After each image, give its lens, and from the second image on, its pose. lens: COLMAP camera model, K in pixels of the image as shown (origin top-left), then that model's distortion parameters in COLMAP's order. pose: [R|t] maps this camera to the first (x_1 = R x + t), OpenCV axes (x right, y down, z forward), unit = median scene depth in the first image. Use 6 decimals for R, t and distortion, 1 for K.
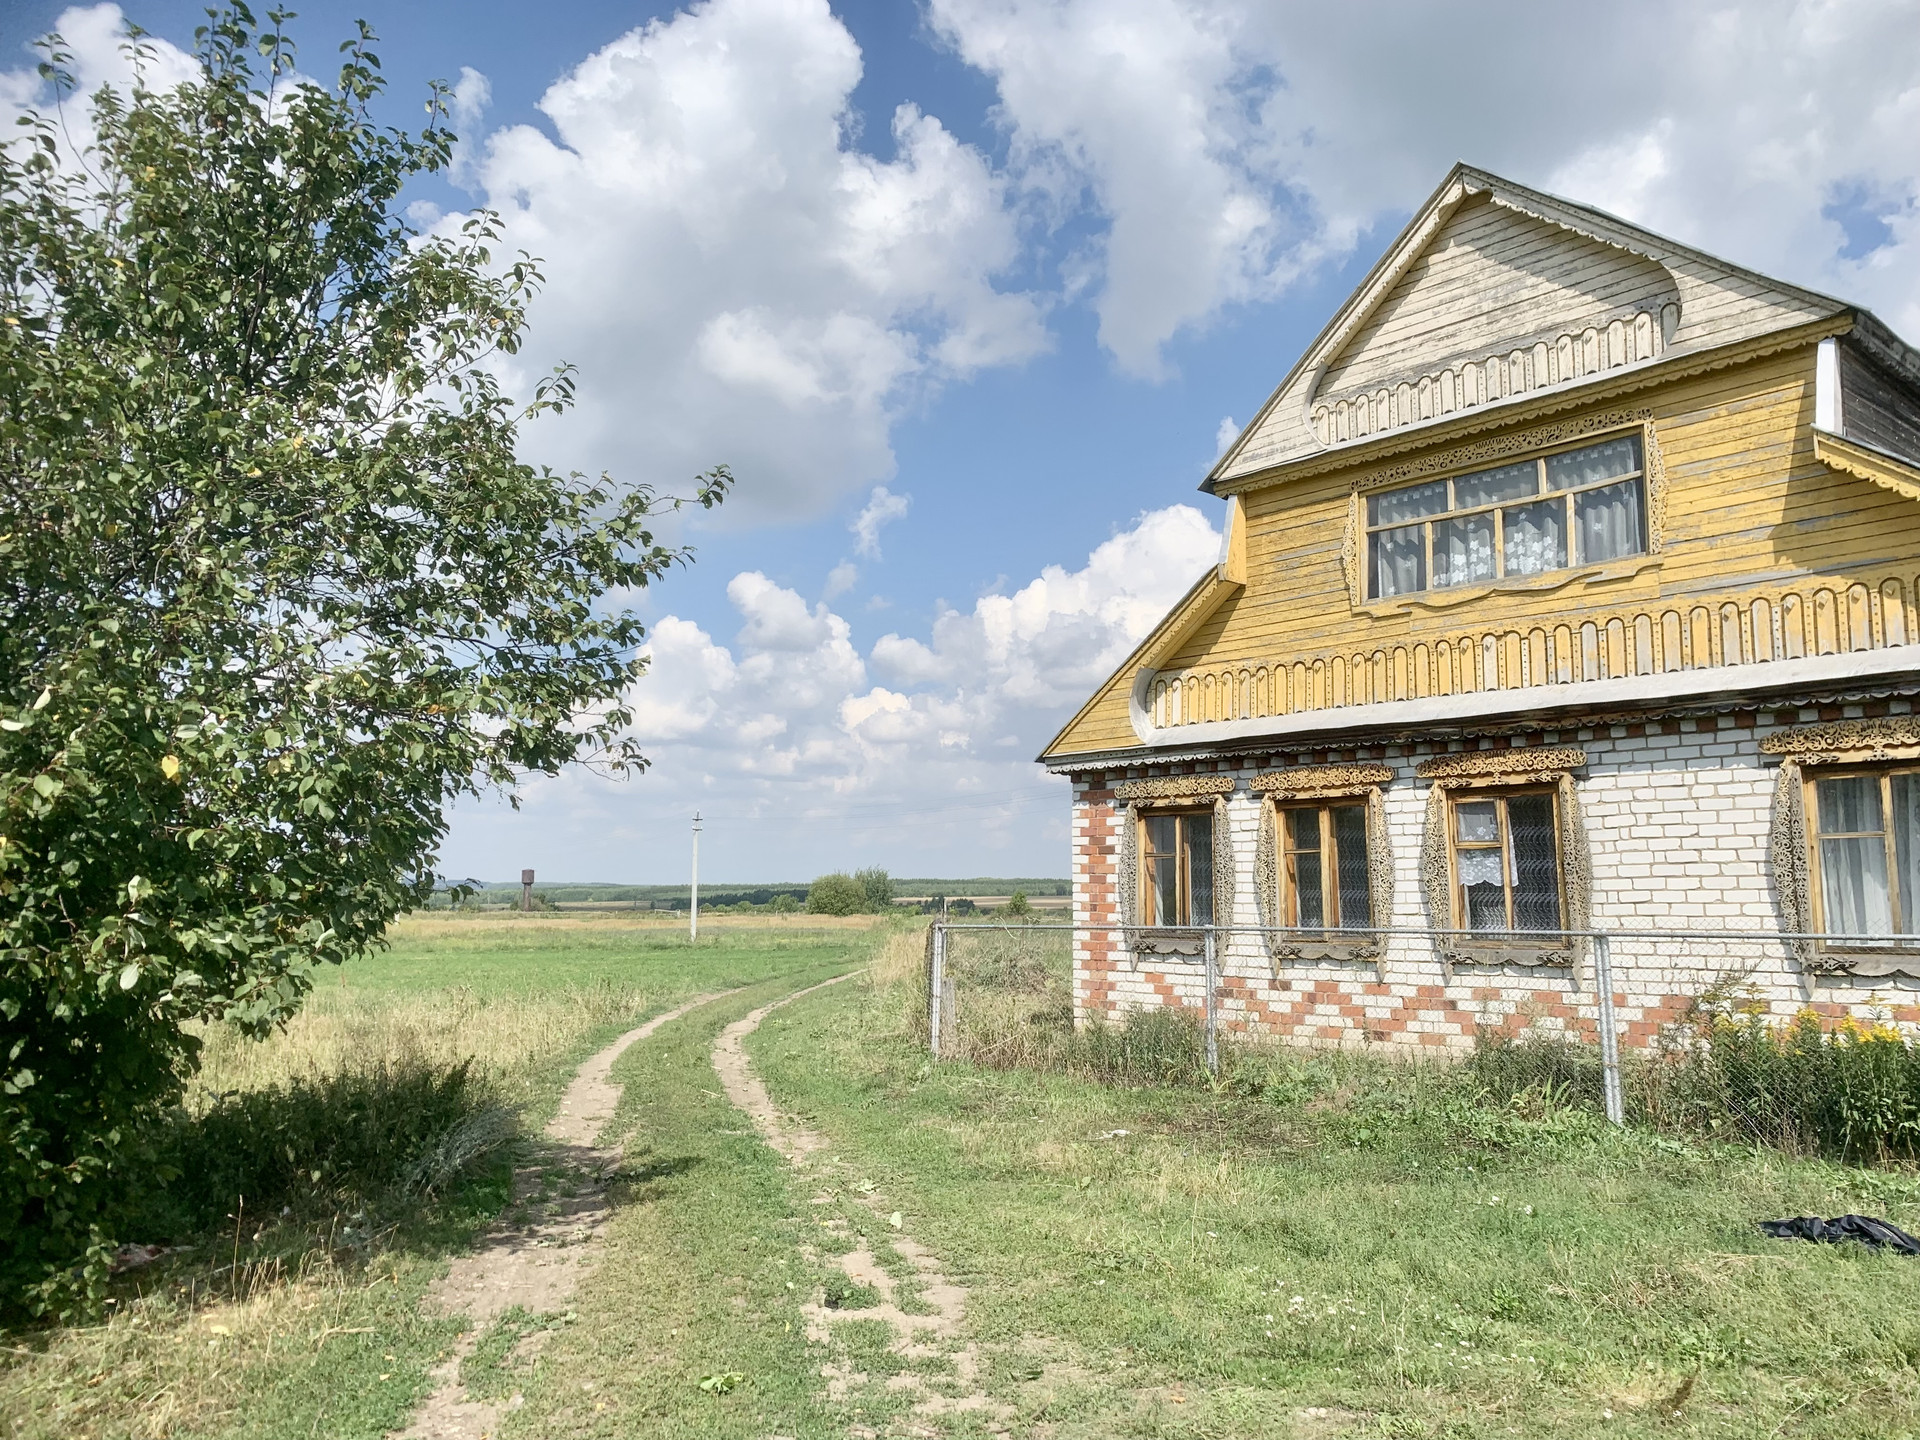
lens RADIAL K [[1519.8, 0, 954.1], [0, 1519.8, 669.4], [0, 0, 1]] dist [0.100002, -0.162689]
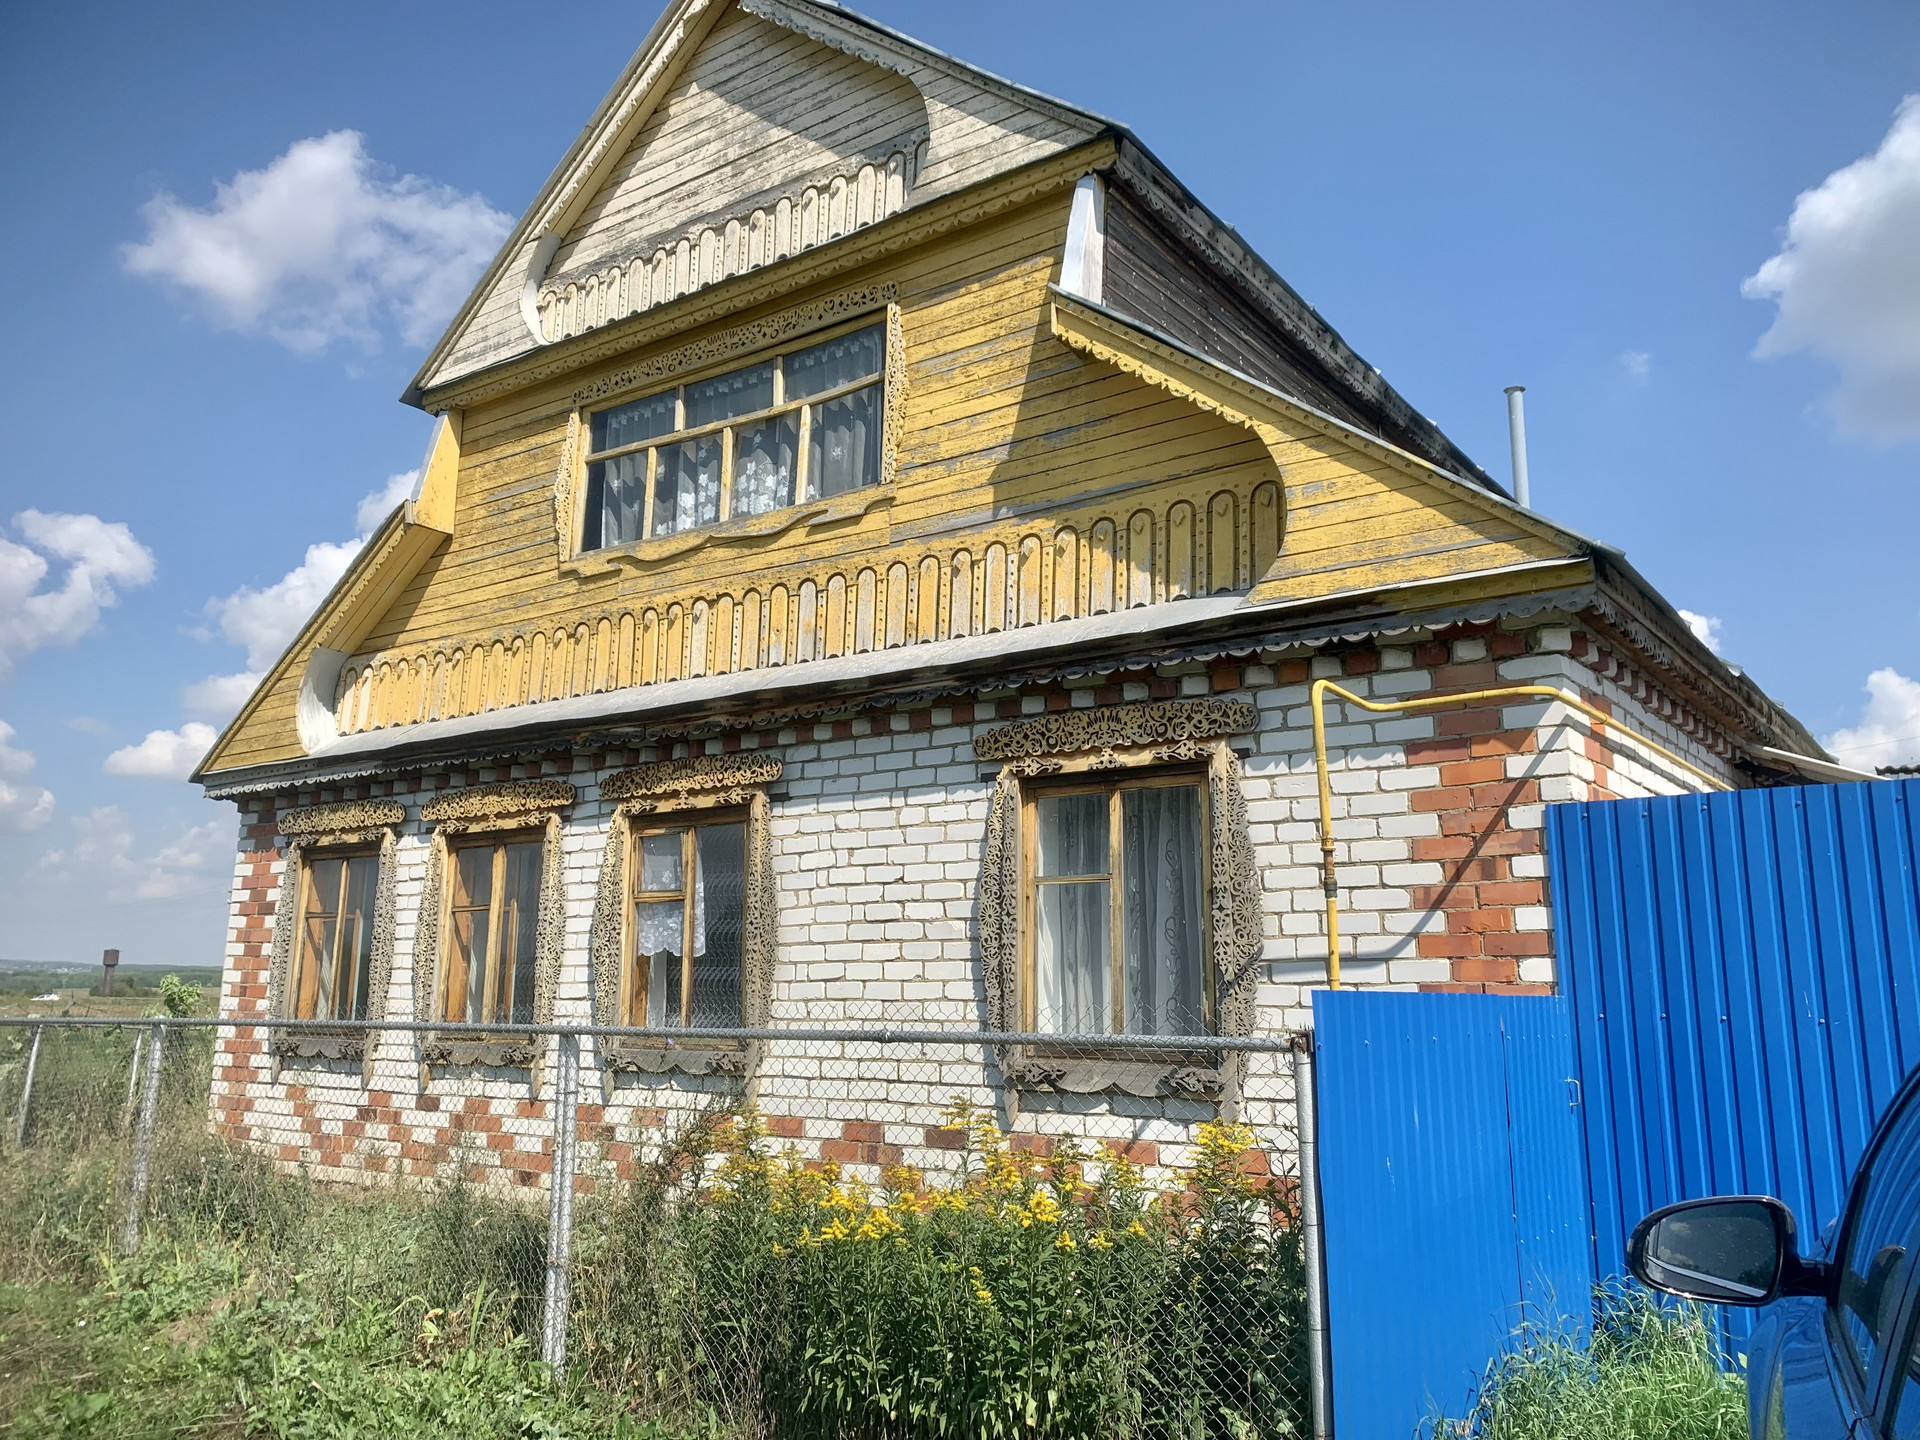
lens RADIAL K [[1519.8, 0, 954.1], [0, 1519.8, 669.4], [0, 0, 1]] dist [0.100002, -0.162689]
pose [[0.975842, 0.054371, 0.211603, 0.312278], [-0.042423, 0.997260, -0.060604, 0.047033], [-0.214318, 0.050163, 0.975475, 0.286421]]
